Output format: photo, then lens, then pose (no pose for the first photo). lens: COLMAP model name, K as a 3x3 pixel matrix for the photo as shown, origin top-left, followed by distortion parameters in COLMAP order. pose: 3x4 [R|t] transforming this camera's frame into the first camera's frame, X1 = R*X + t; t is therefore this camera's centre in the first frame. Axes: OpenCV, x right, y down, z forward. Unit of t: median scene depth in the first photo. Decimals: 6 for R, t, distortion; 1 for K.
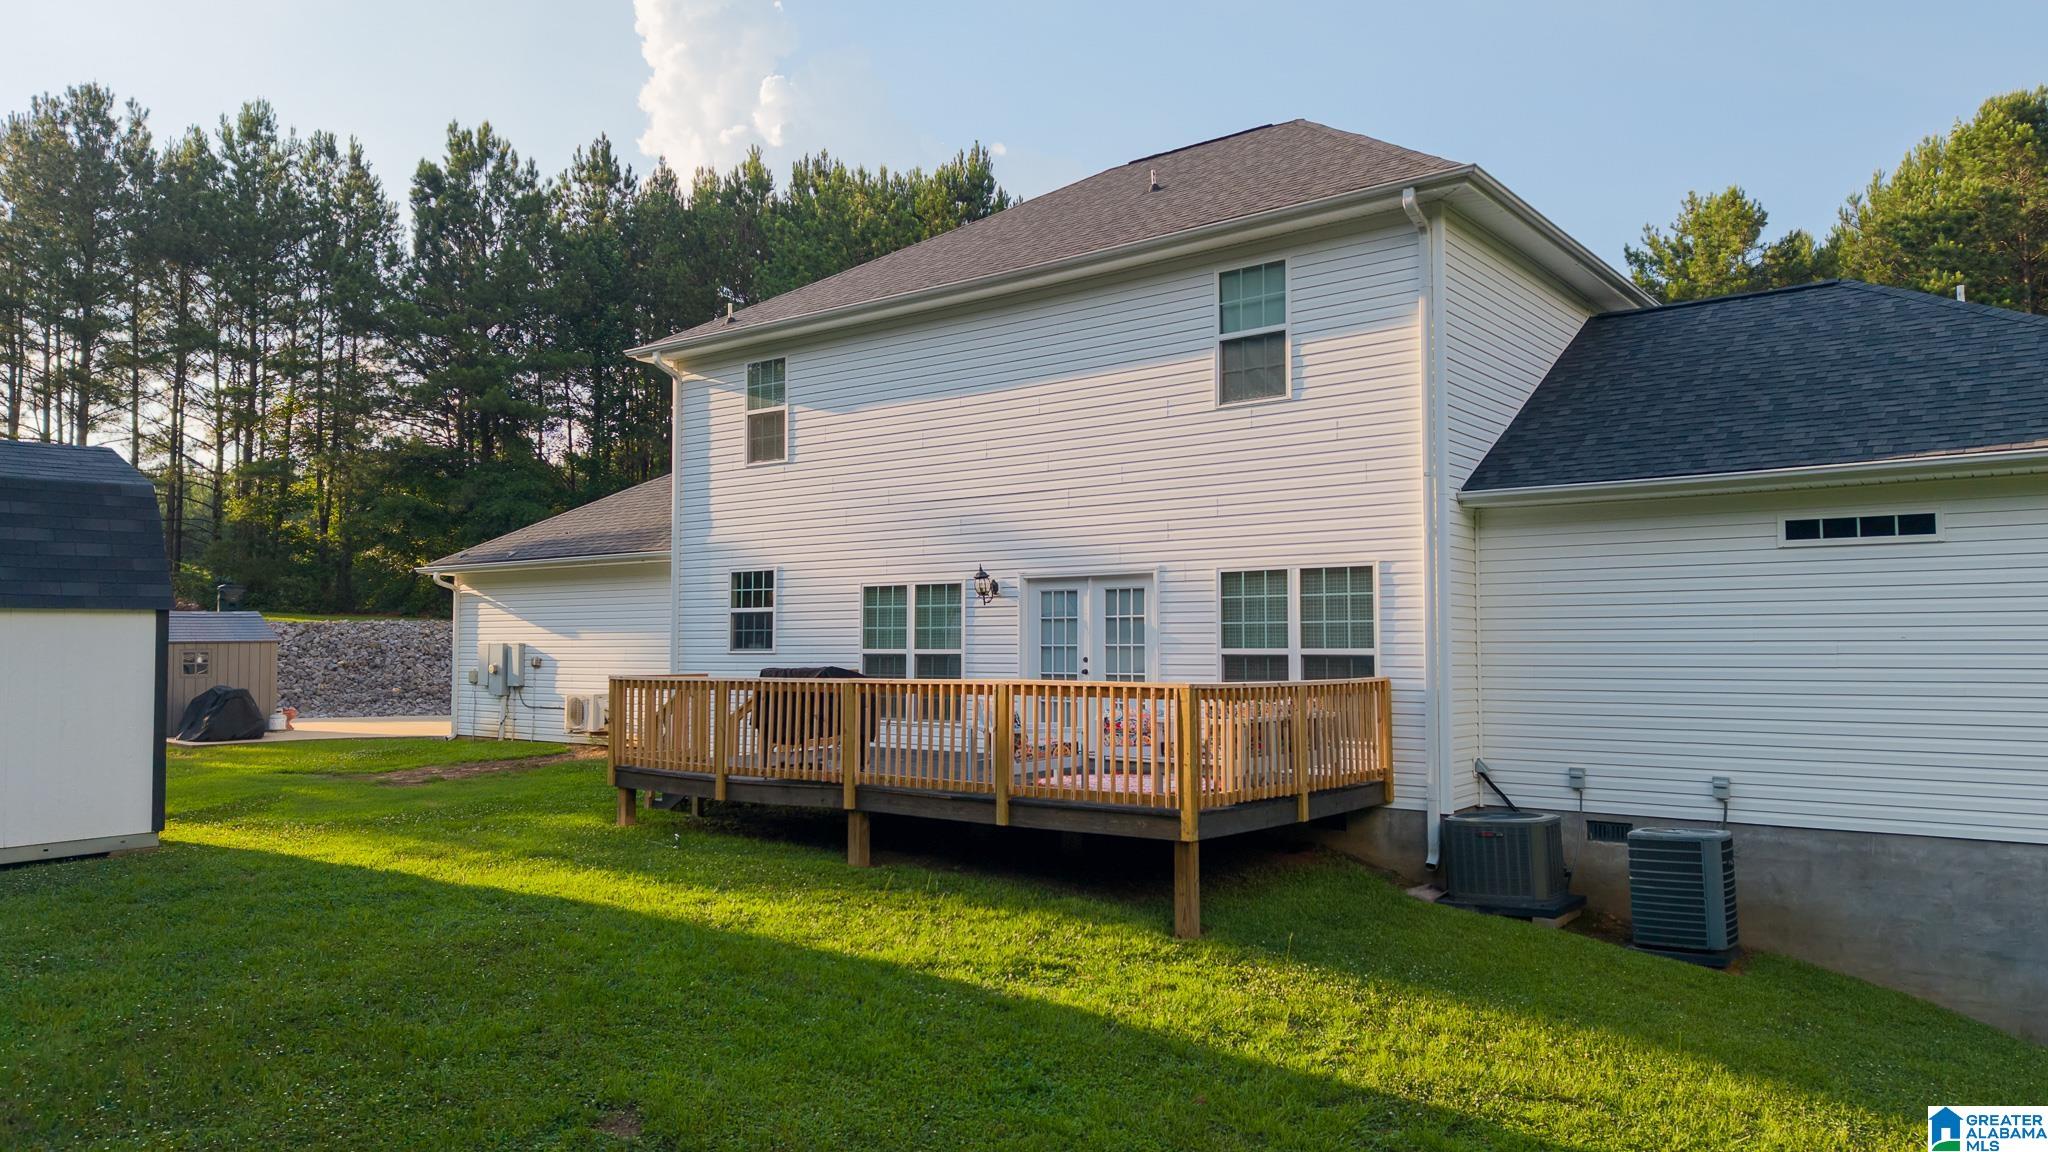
lens RADIAL K [[1383.7, 0, 1021.5], [0, 1383.7, 574.5], [0, 0, 1]] dist [-0.001287, -0.015292]
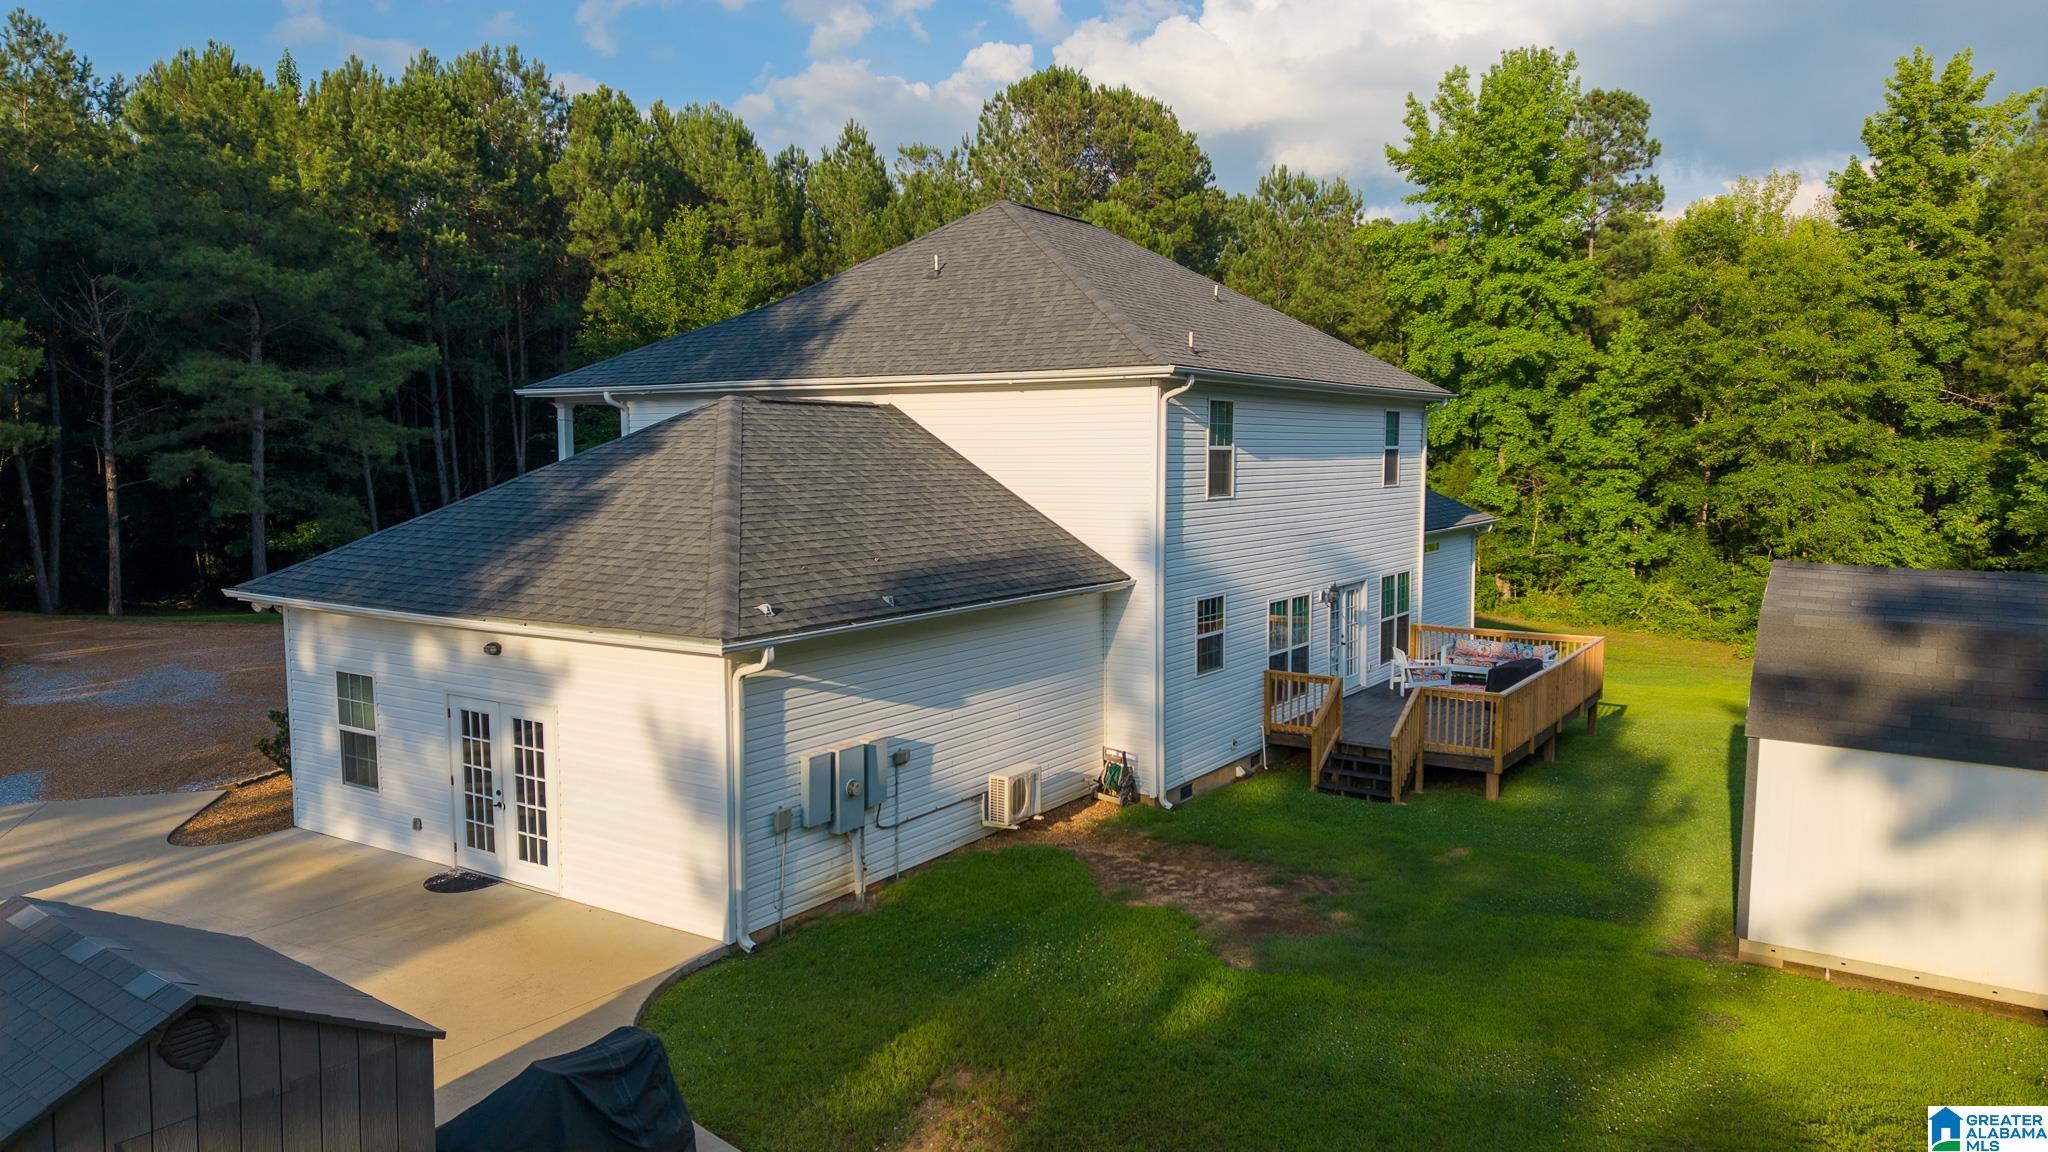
lens RADIAL K [[1383.7, 0, 1025.5], [0, 1383.7, 565.6], [0, 0, 1]] dist [-0.001287, -0.015292]
pose [[-0.079583, -0.081476, 0.993493, -1.620685], [-0.052551, 0.995611, 0.077440, -0.133511], [-0.995442, -0.046047, -0.083515, 1.605032]]
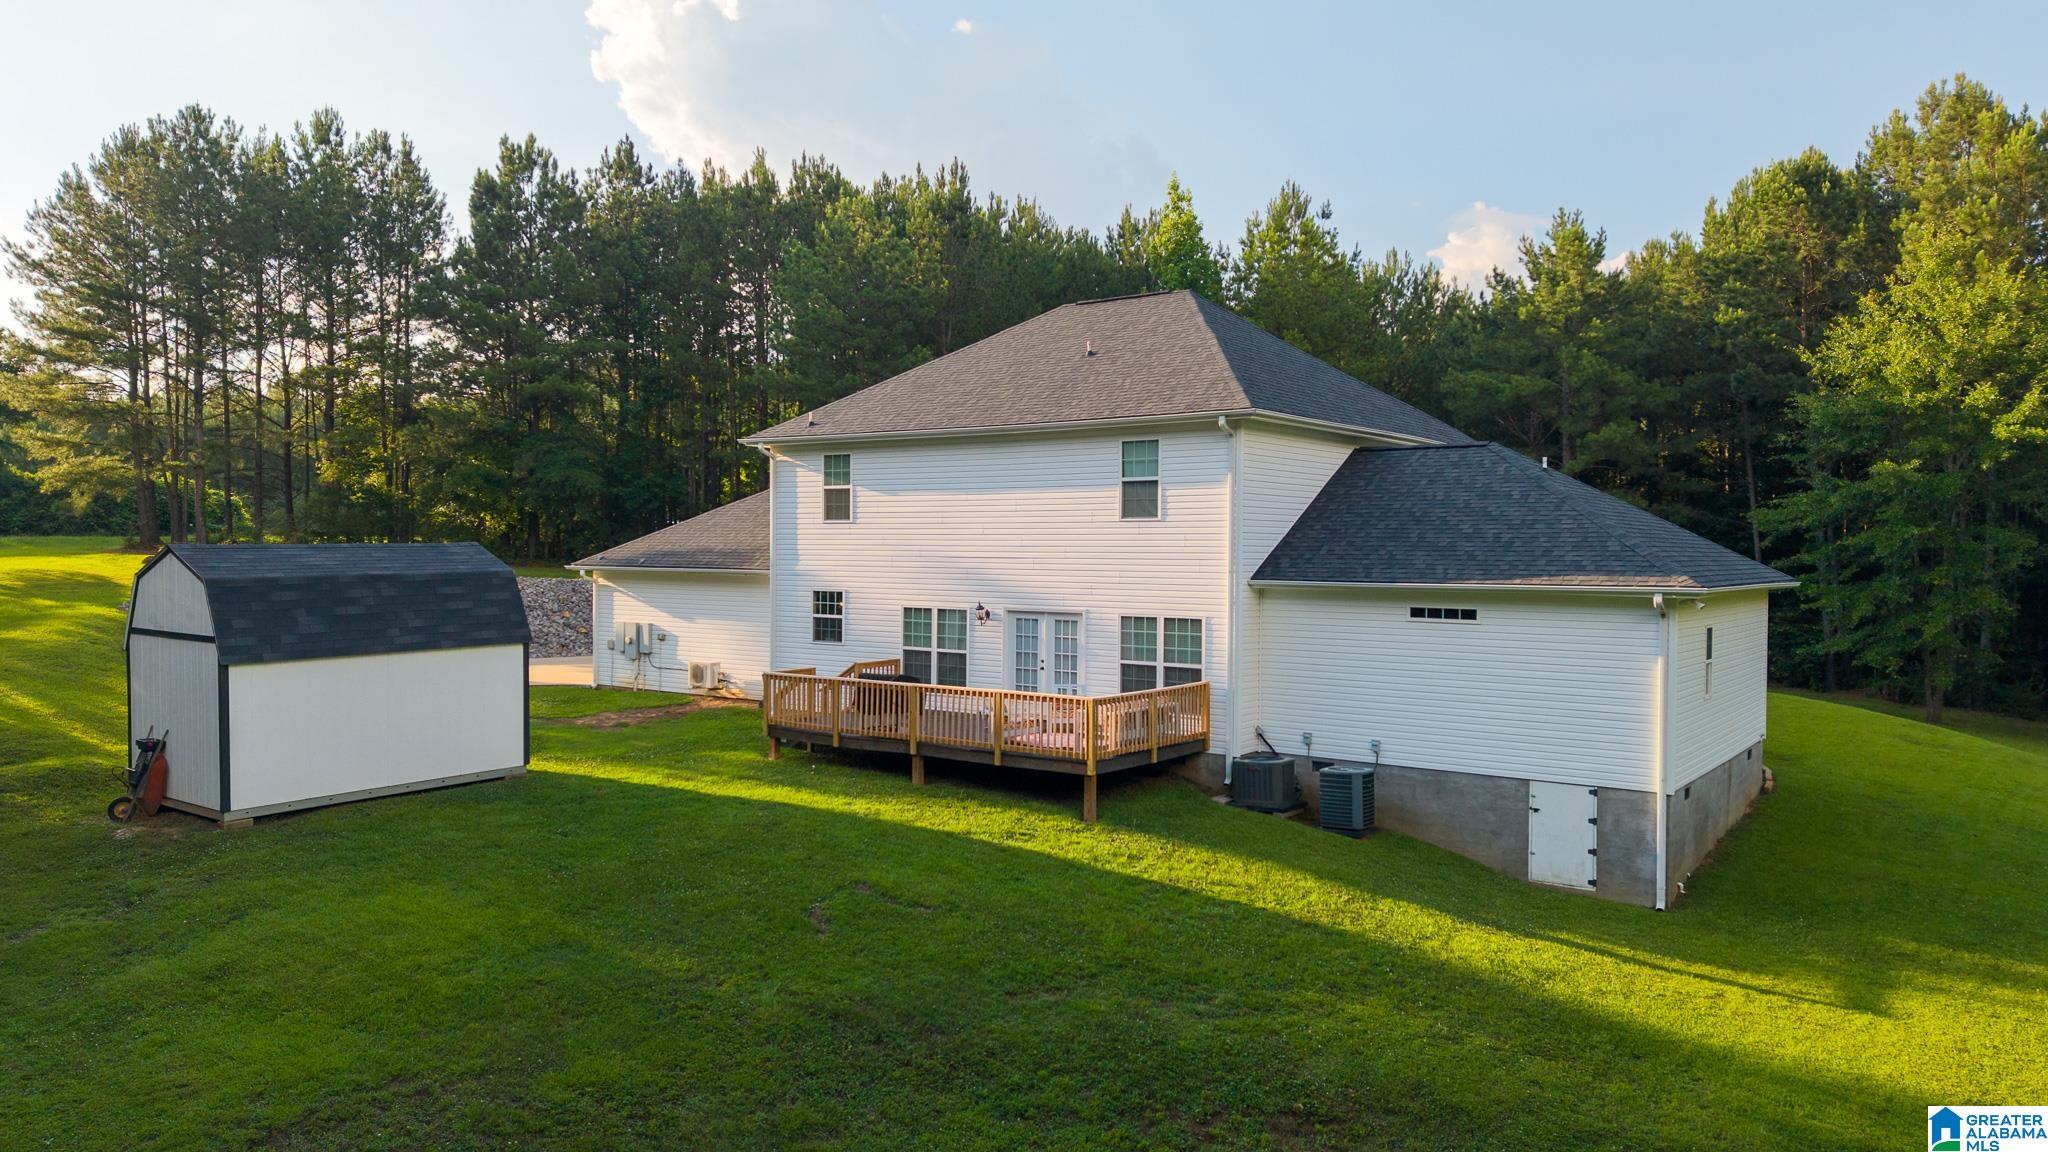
lens RADIAL K [[1383.7, 0, 1028.2], [0, 1383.7, 574.9], [0, 0, 1]] dist [-0.001287, -0.015292]
pose [[0.999392, 0.007576, 0.034030, -0.030291], [-0.010041, 0.997292, 0.072851, -0.176056], [-0.033386, -0.073149, 0.996762, -0.712038]]
